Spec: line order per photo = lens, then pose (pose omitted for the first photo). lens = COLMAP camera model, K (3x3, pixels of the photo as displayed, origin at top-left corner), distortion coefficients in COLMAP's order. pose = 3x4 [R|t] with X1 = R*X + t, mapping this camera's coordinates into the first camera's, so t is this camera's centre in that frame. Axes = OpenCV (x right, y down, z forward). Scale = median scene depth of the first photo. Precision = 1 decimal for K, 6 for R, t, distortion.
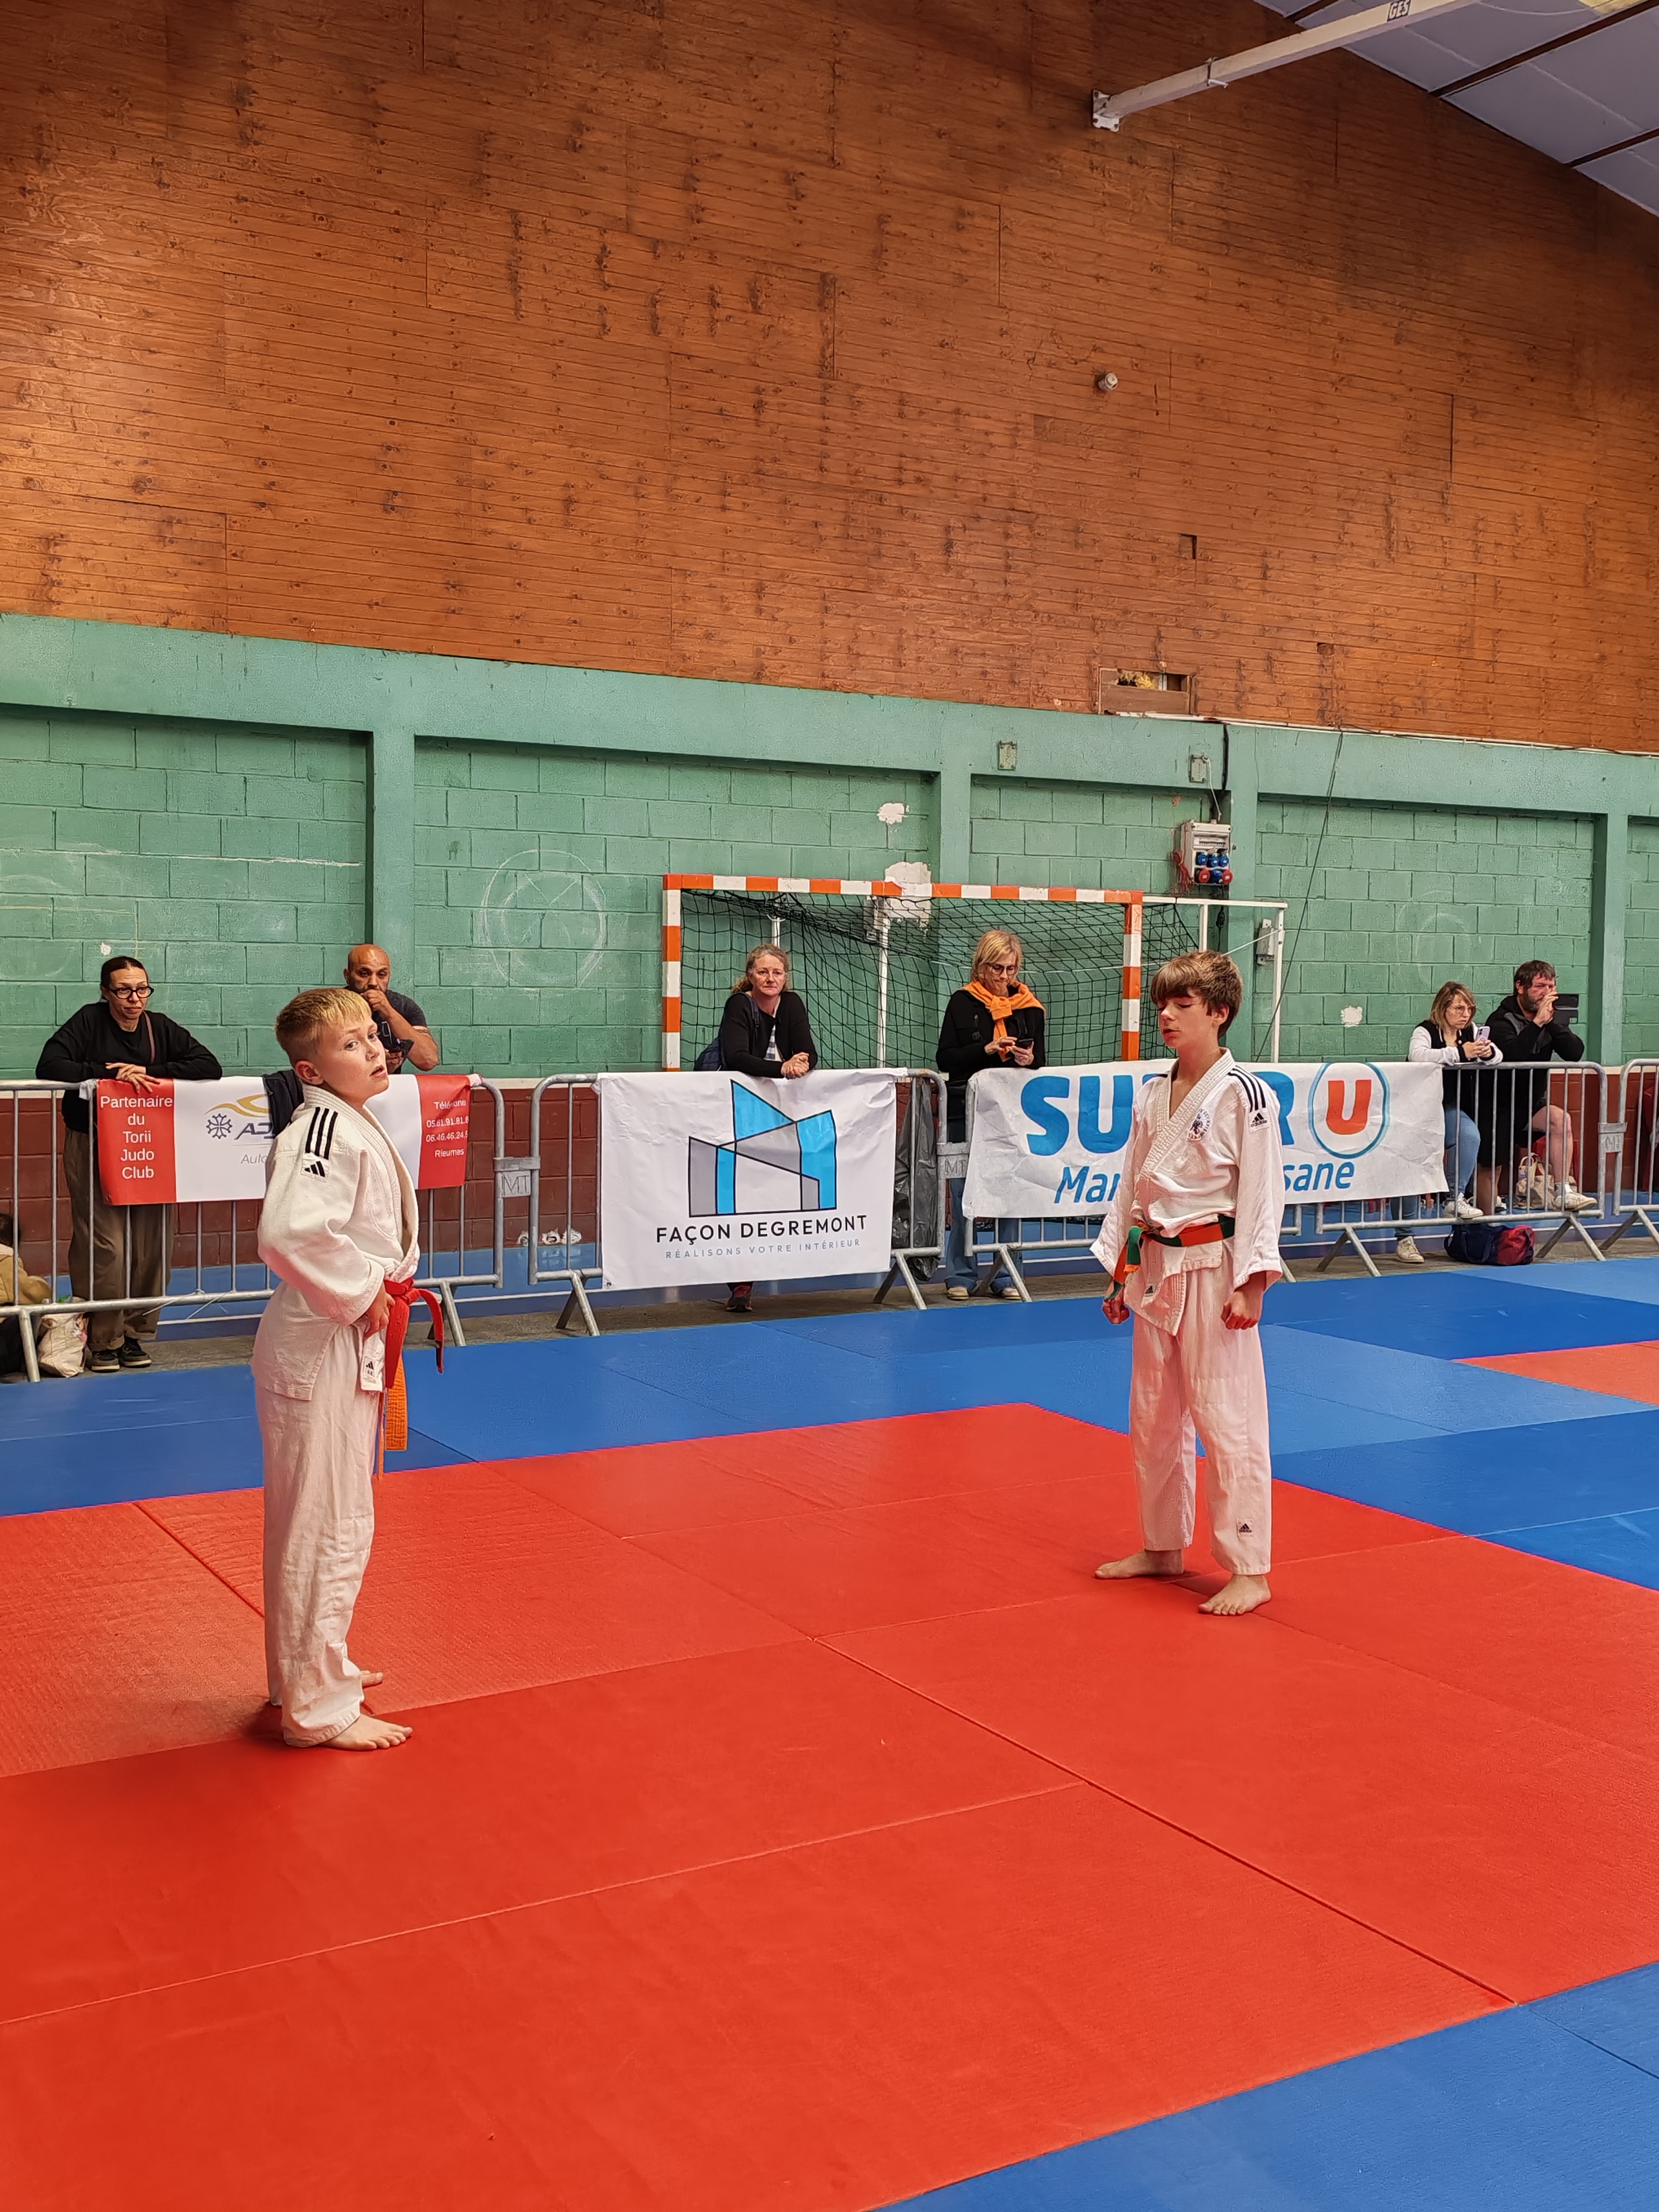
lens RADIAL K [[2283.3, 0, 819.4], [0, 2283.3, 1055.6], [0, 0, 1]] dist [0.167486, -0.312393]
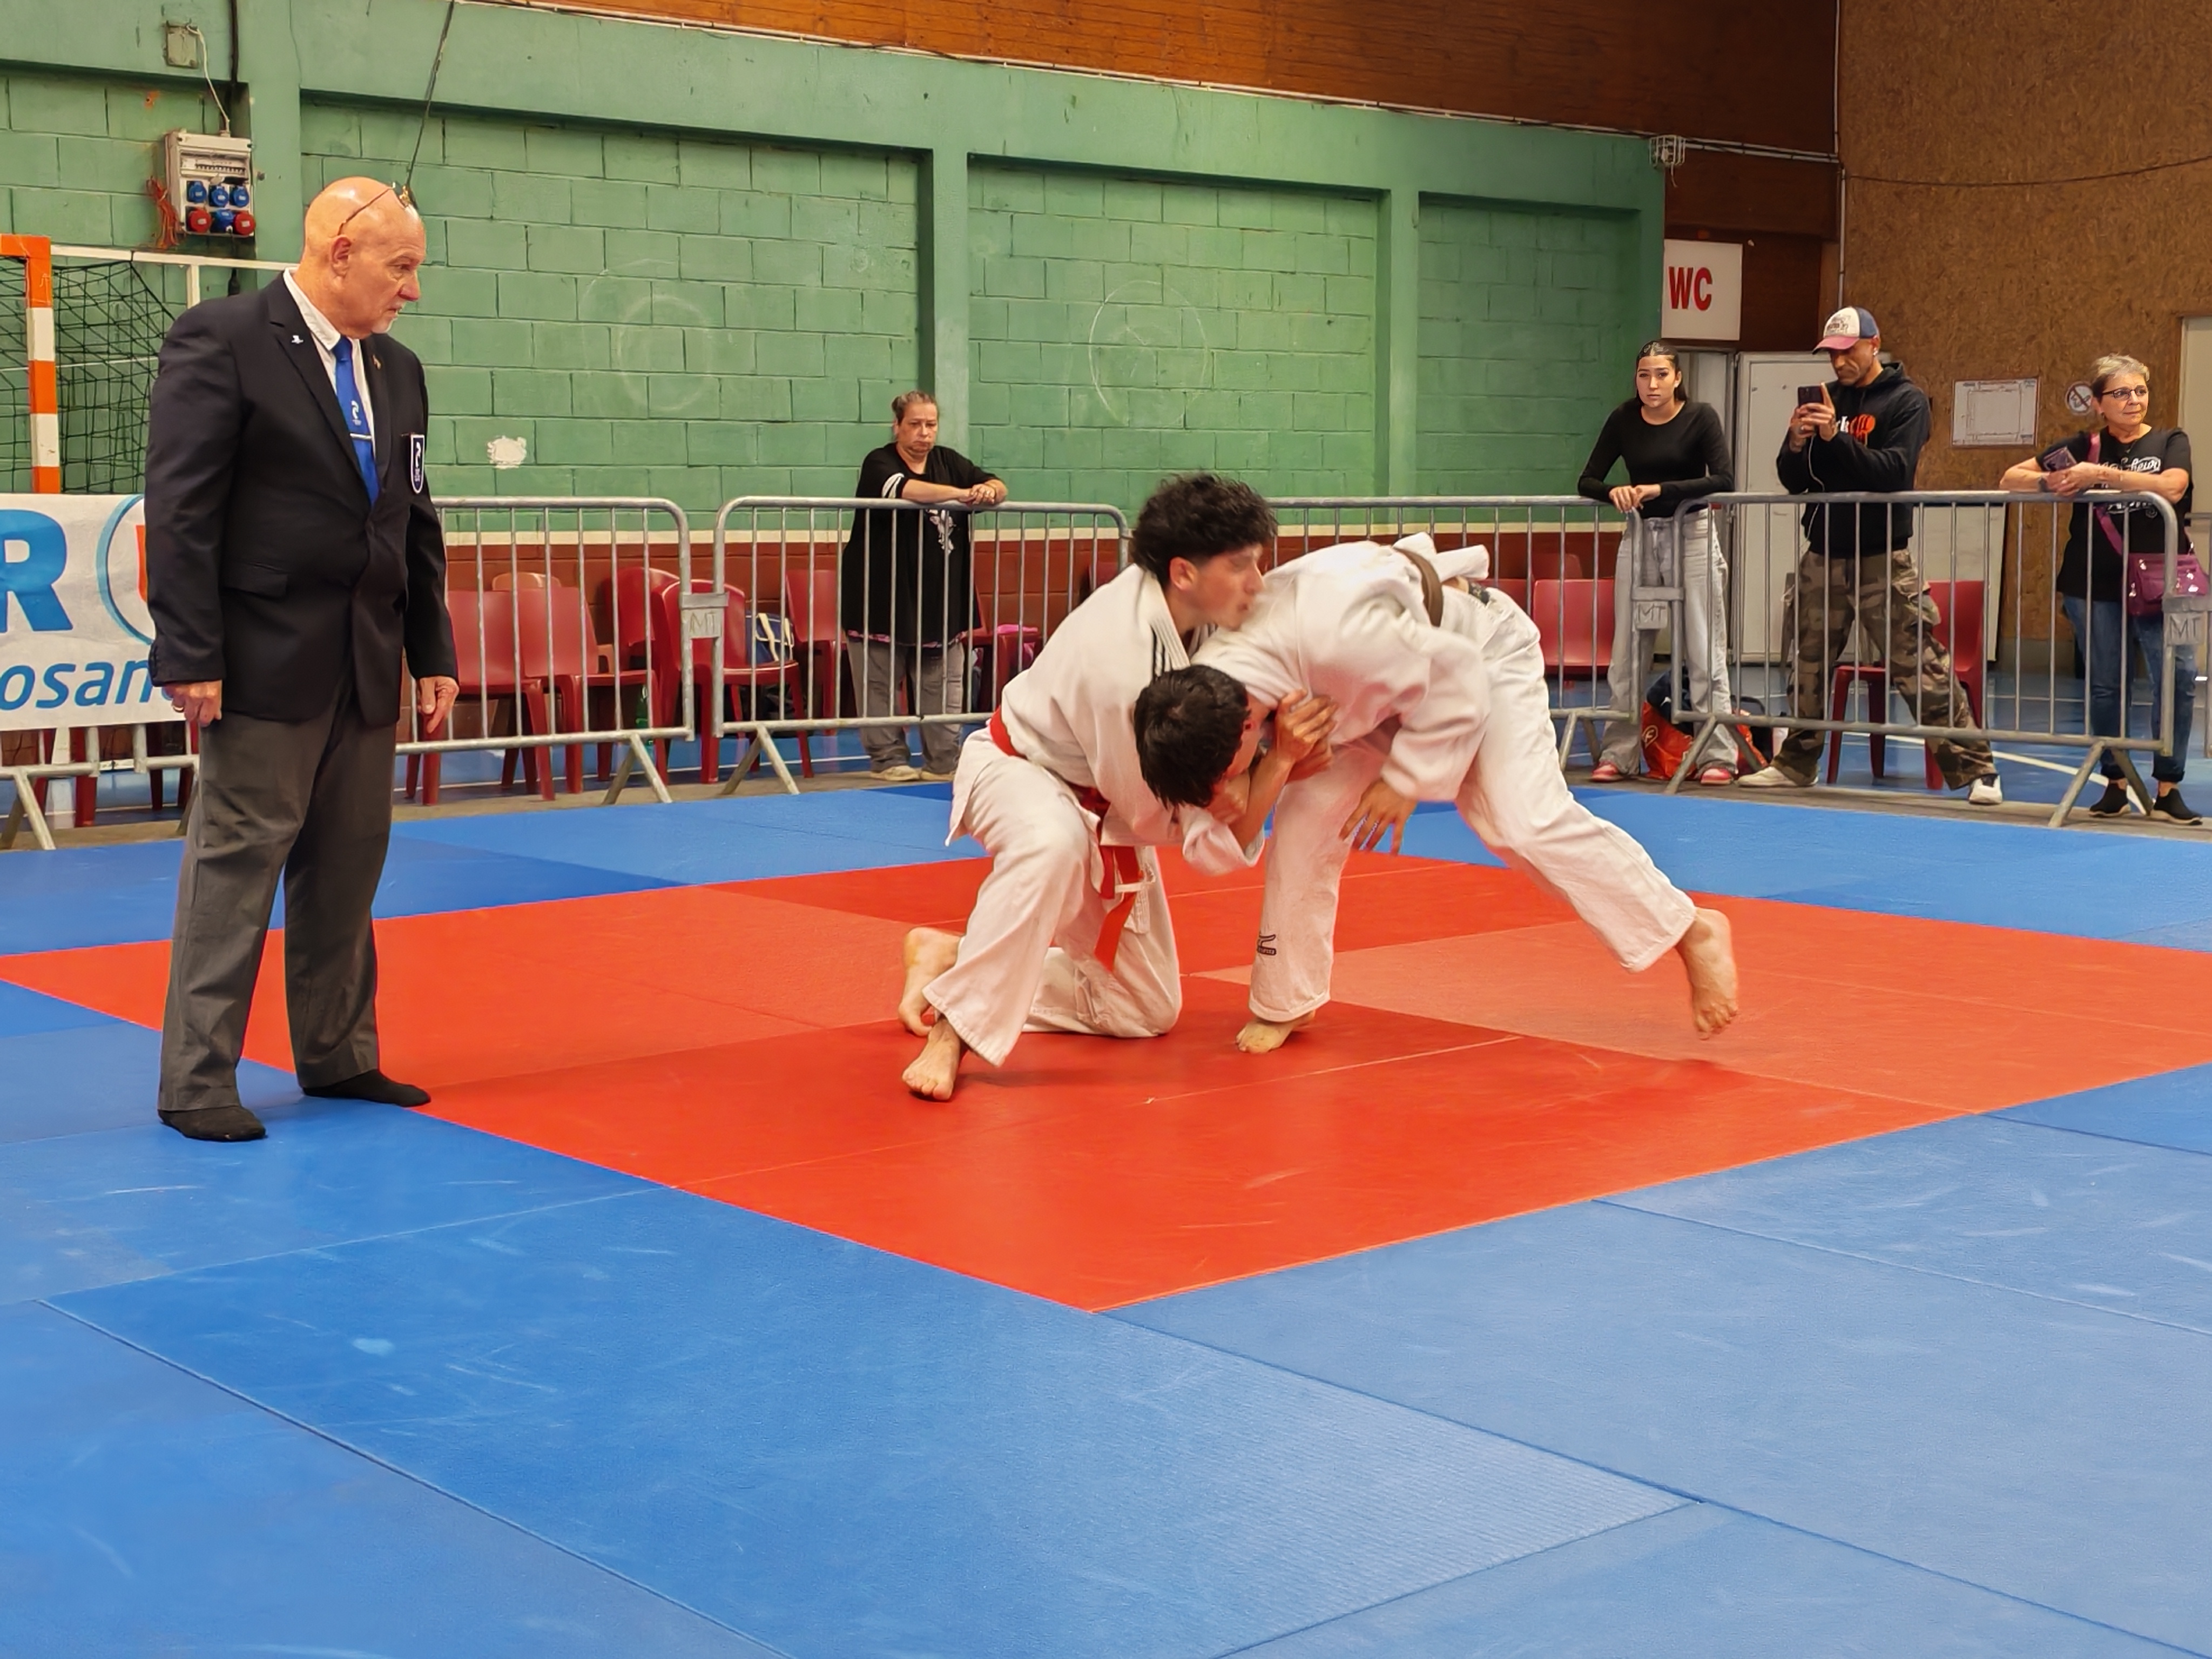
lens RADIAL K [[3160.7, 0, 1106.0], [0, 3160.7, 829.5], [0, 0, 1]] dist [0.282024, -0.742843]
pose [[0.986230, -0.028383, 0.162928, 0.279776], [0.015726, 0.996794, 0.078455, 0.023616], [-0.164632, -0.074813, 0.983514, 0.084965]]
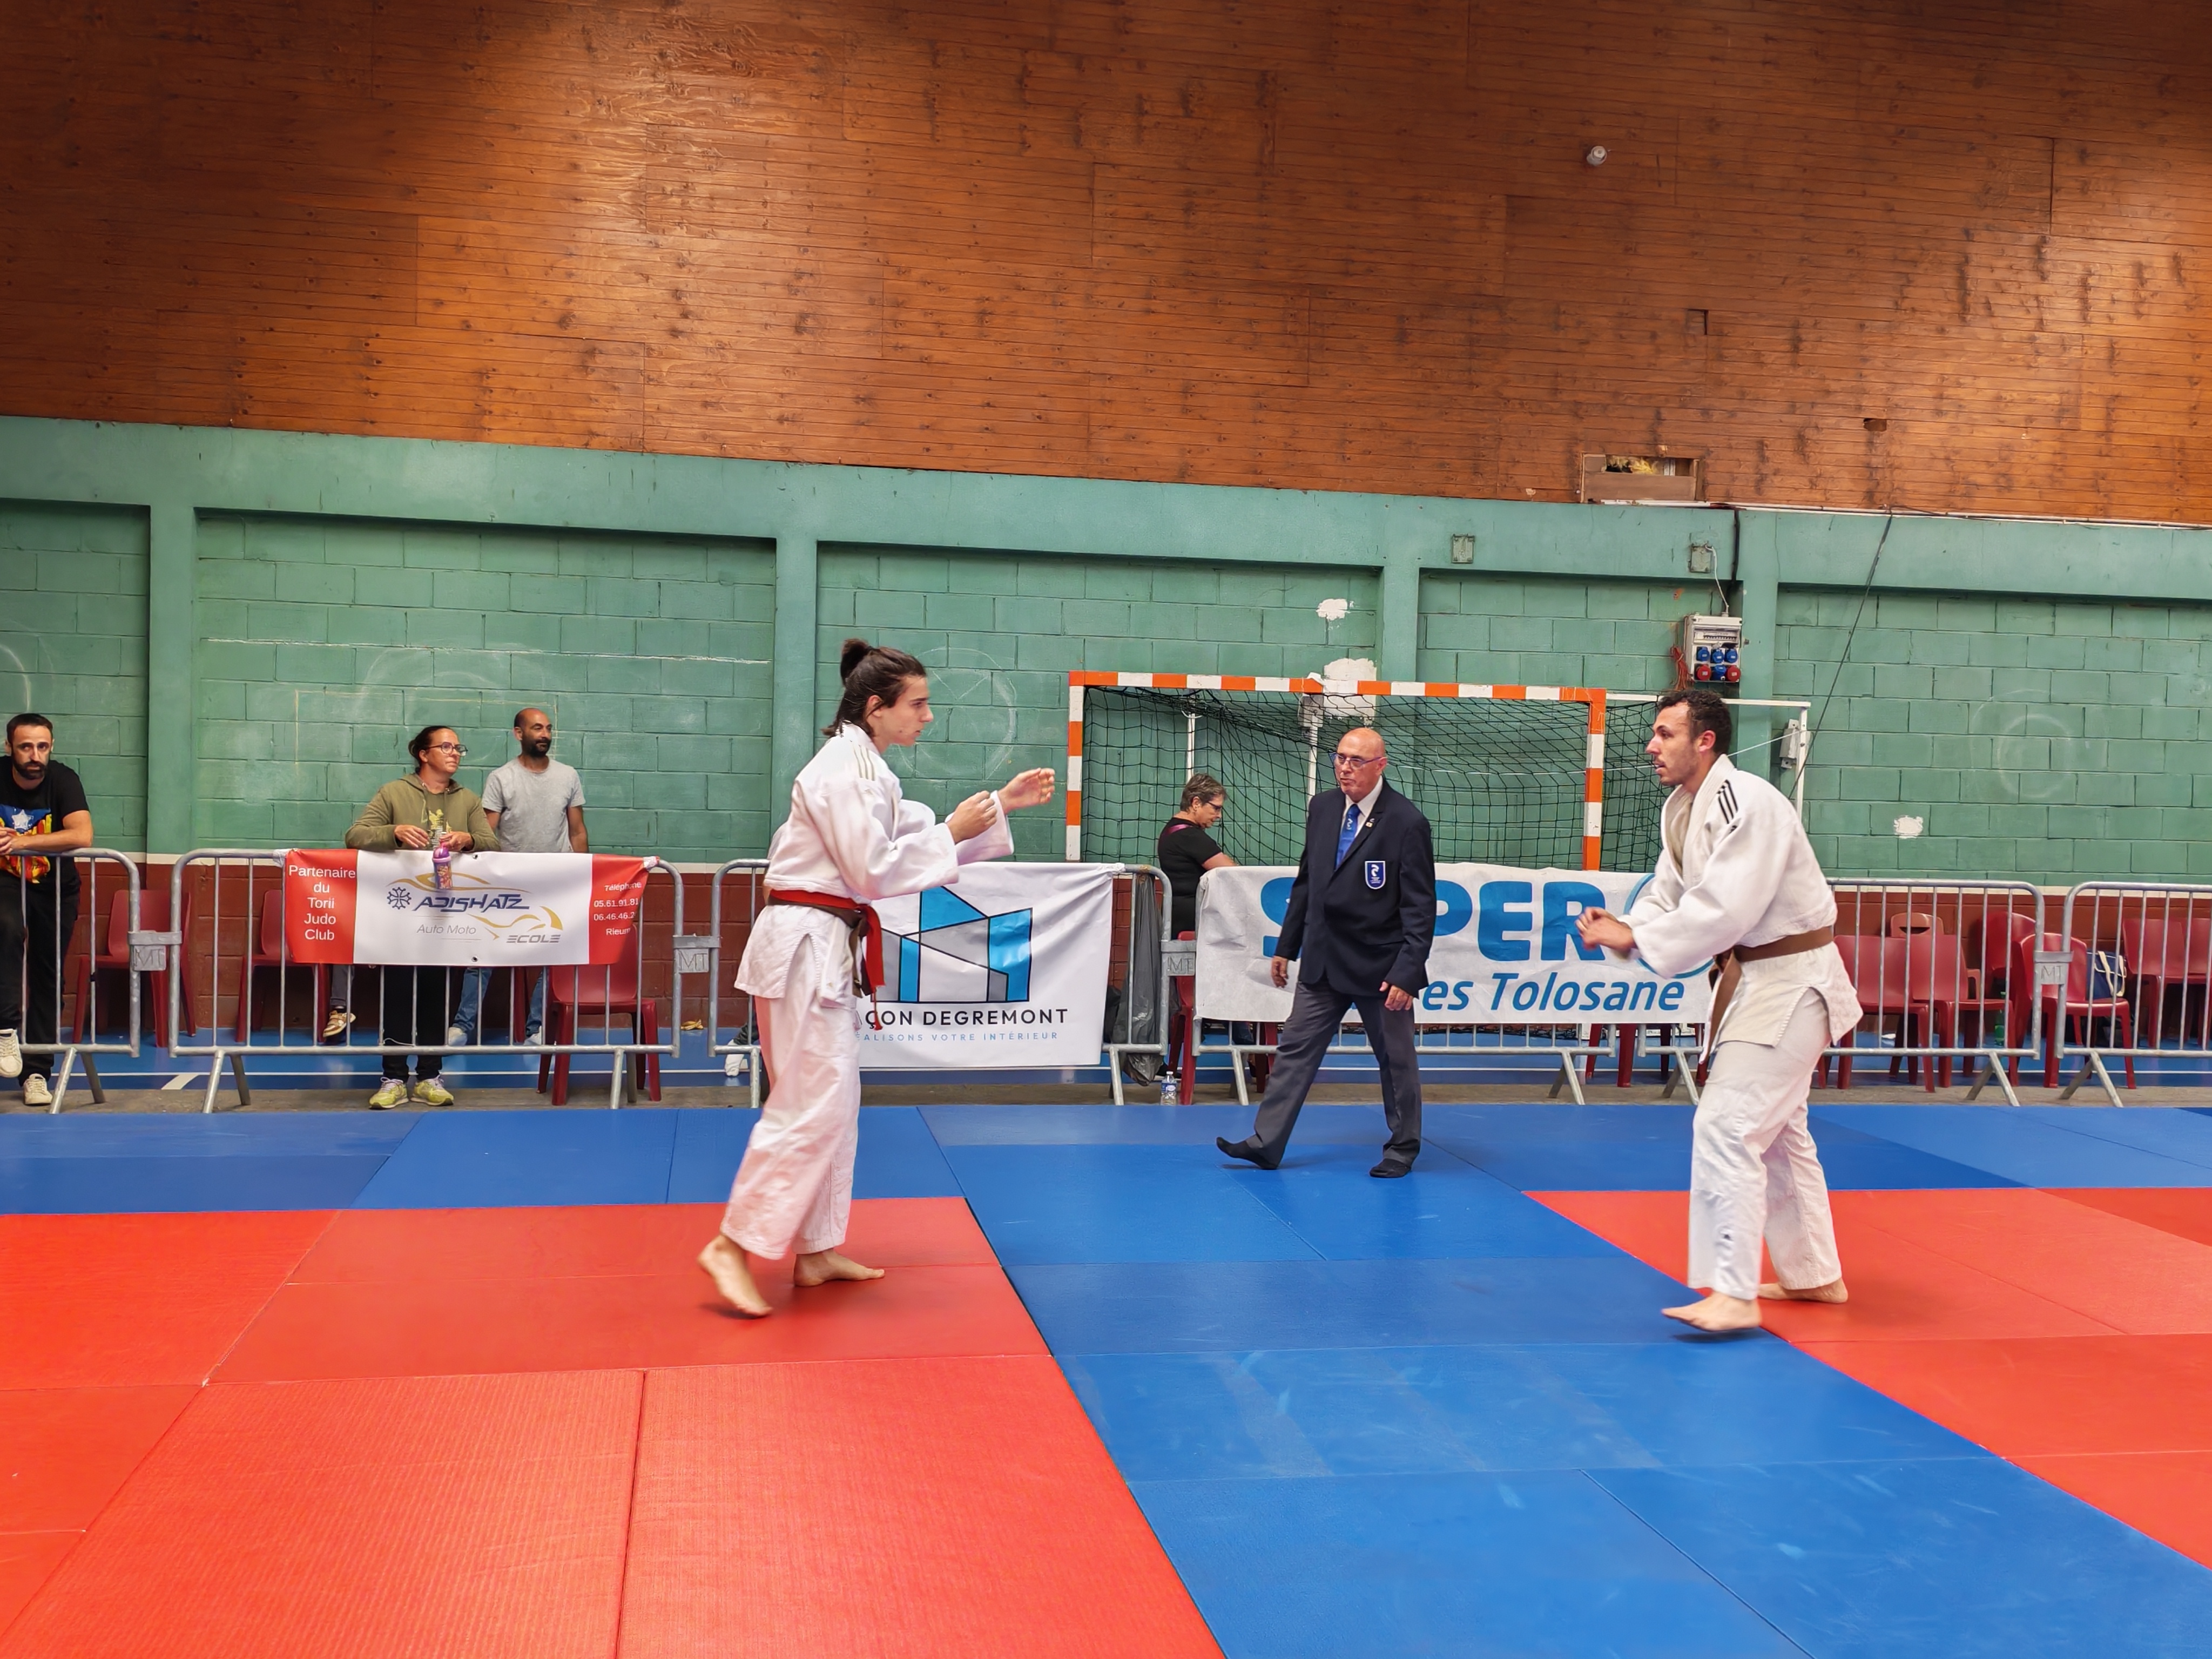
lens RADIAL K [[2283.3, 0, 1134.7], [0, 2283.3, 820.0], [0, 0, 1]] dist [0.167486, -0.312393]
pose [[0.942805, 0.023369, -0.332525, 0.279465], [-0.027280, 0.999603, -0.007097, -0.005572], [0.332227, 0.015763, 0.943068, 0.041464]]
